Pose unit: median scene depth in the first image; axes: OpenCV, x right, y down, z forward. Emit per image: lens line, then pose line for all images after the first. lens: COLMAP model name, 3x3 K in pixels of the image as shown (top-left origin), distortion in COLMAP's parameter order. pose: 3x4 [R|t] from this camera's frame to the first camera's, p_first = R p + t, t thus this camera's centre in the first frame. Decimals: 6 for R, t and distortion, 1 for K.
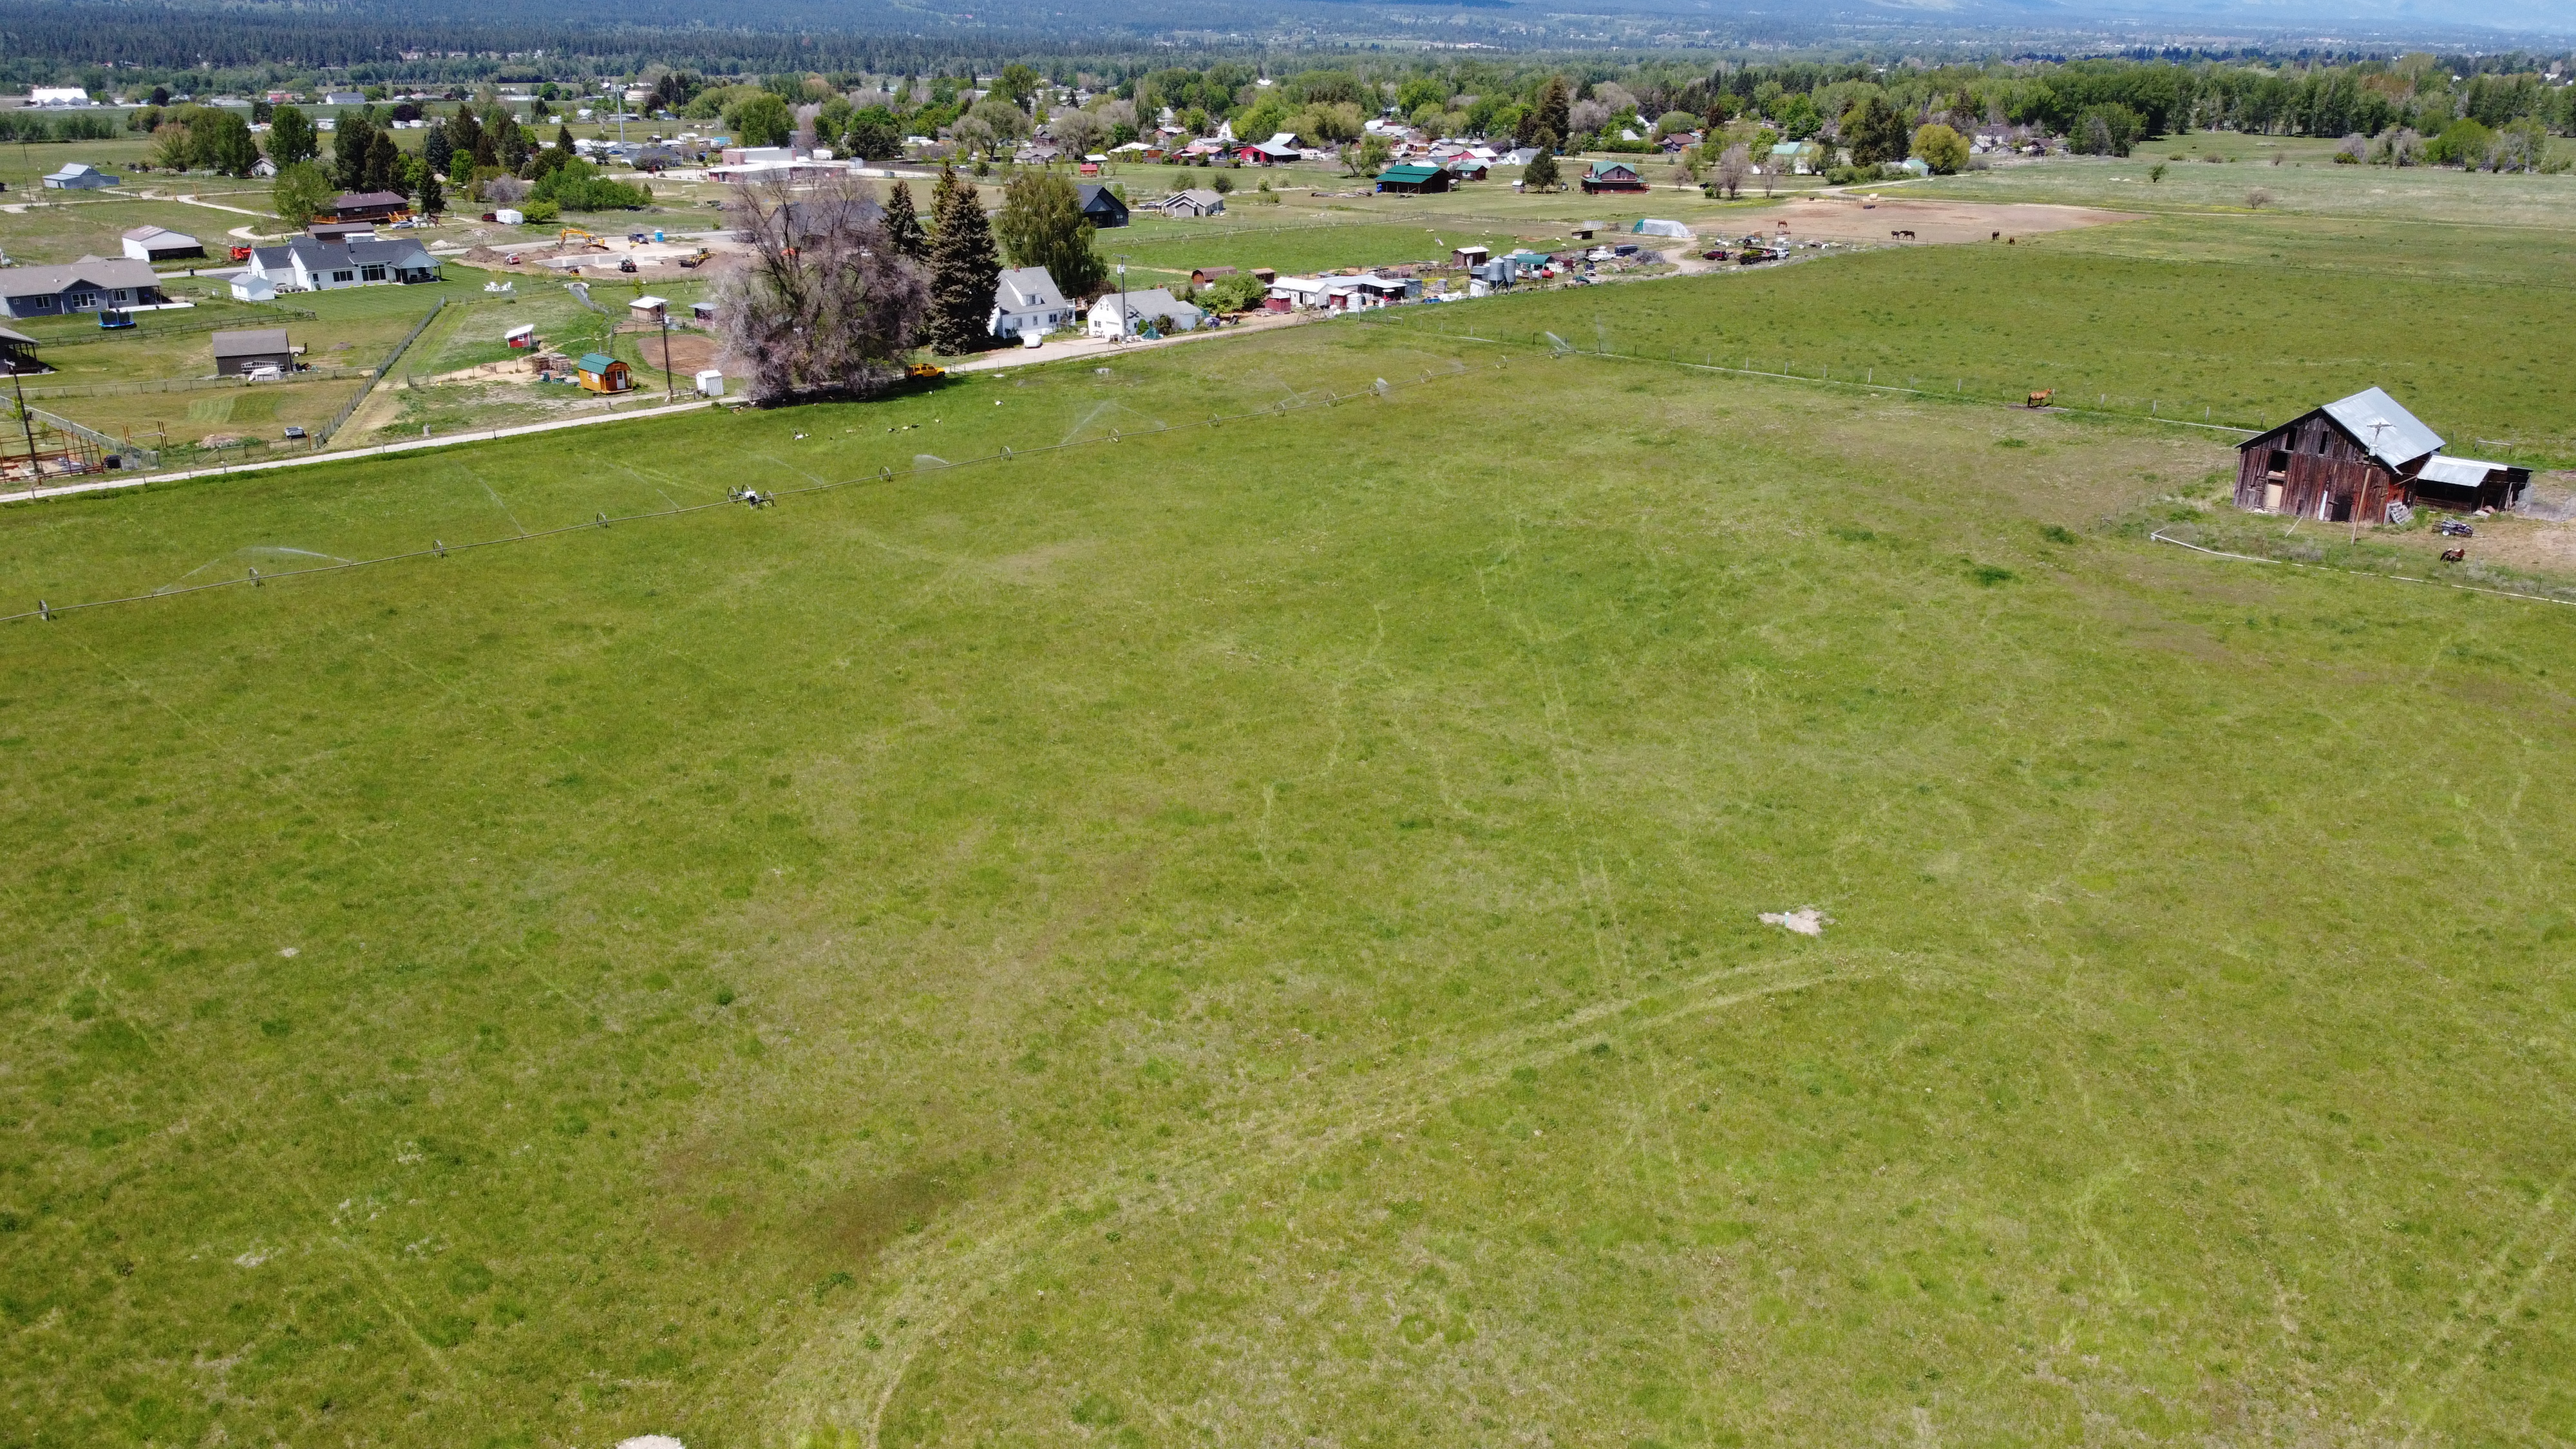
lens RADIAL K [[1949.6, 0, 1290.6], [0, 1949.6, 724.0], [0, 0, 1]] dist [0.006769, -0.014391]
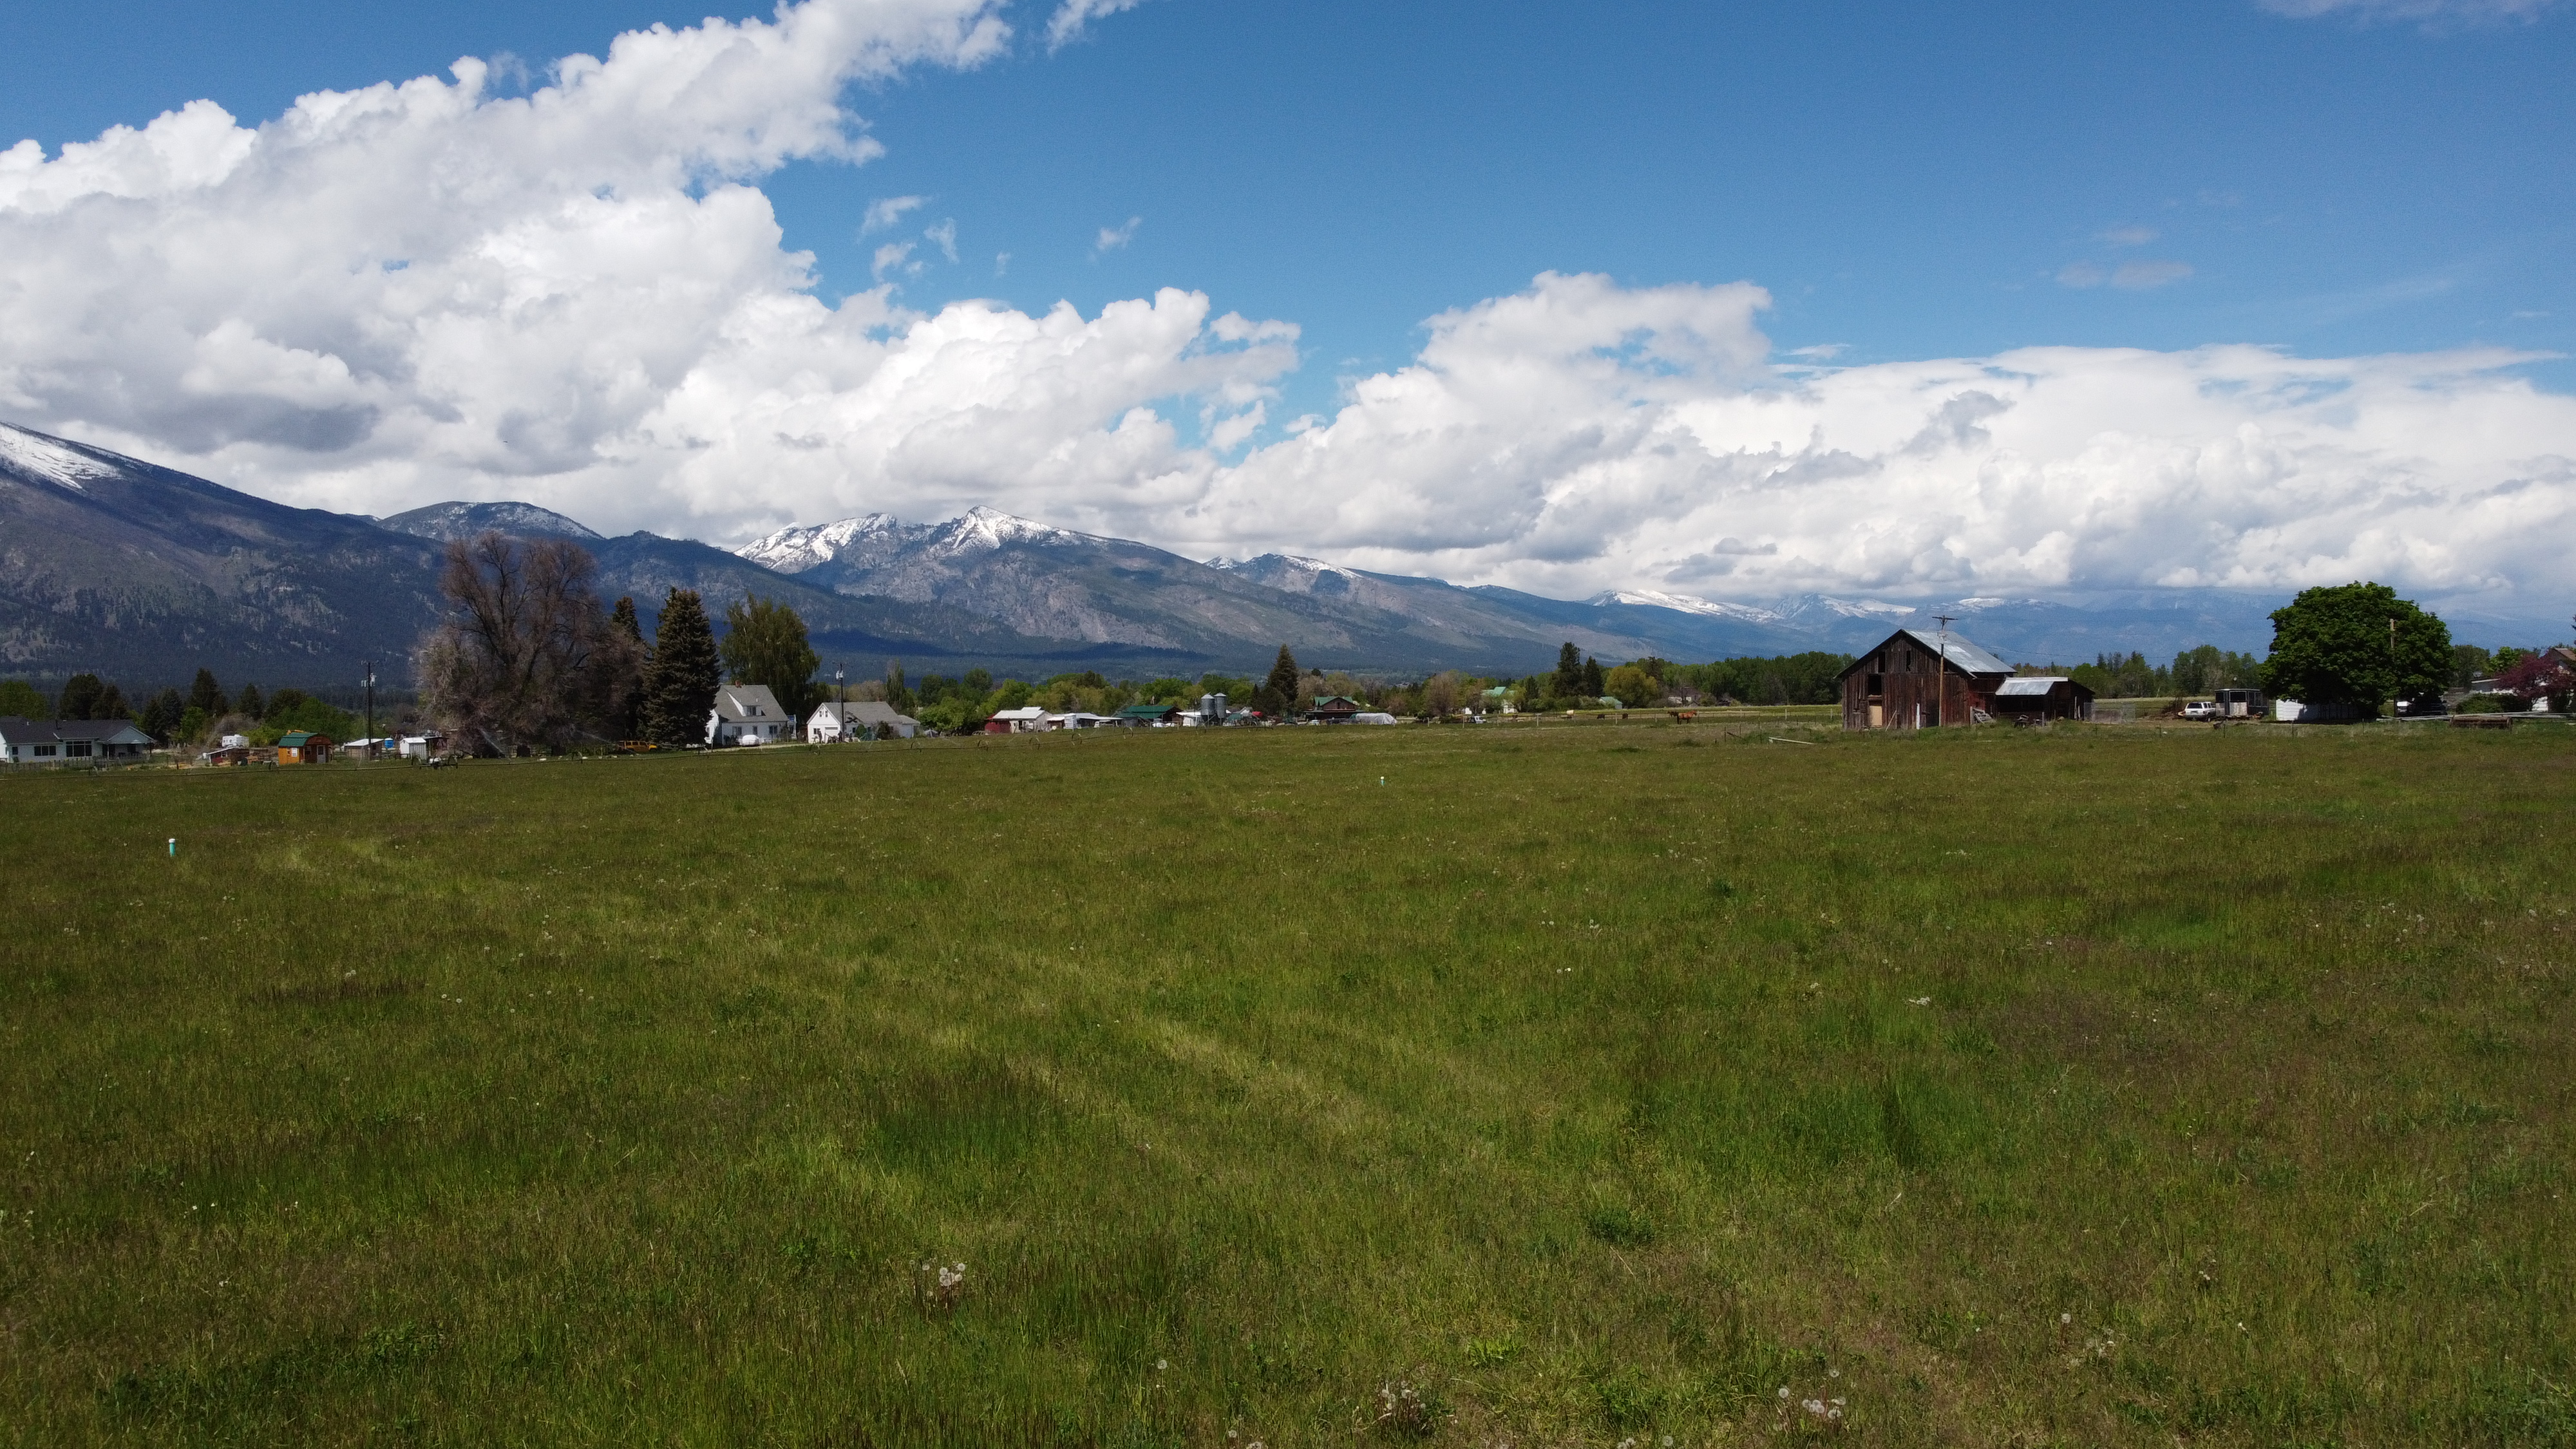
lens RADIAL K [[1949.6, 0, 1293.9], [0, 1949.6, 718.5], [0, 0, 1]] dist [0.006769, -0.014391]
pose [[0.992374, -0.018629, 0.121850, 0.030732], [0.056576, 0.947080, -0.315974, 0.153300], [-0.109516, 0.320458, 0.940911, -0.000717]]
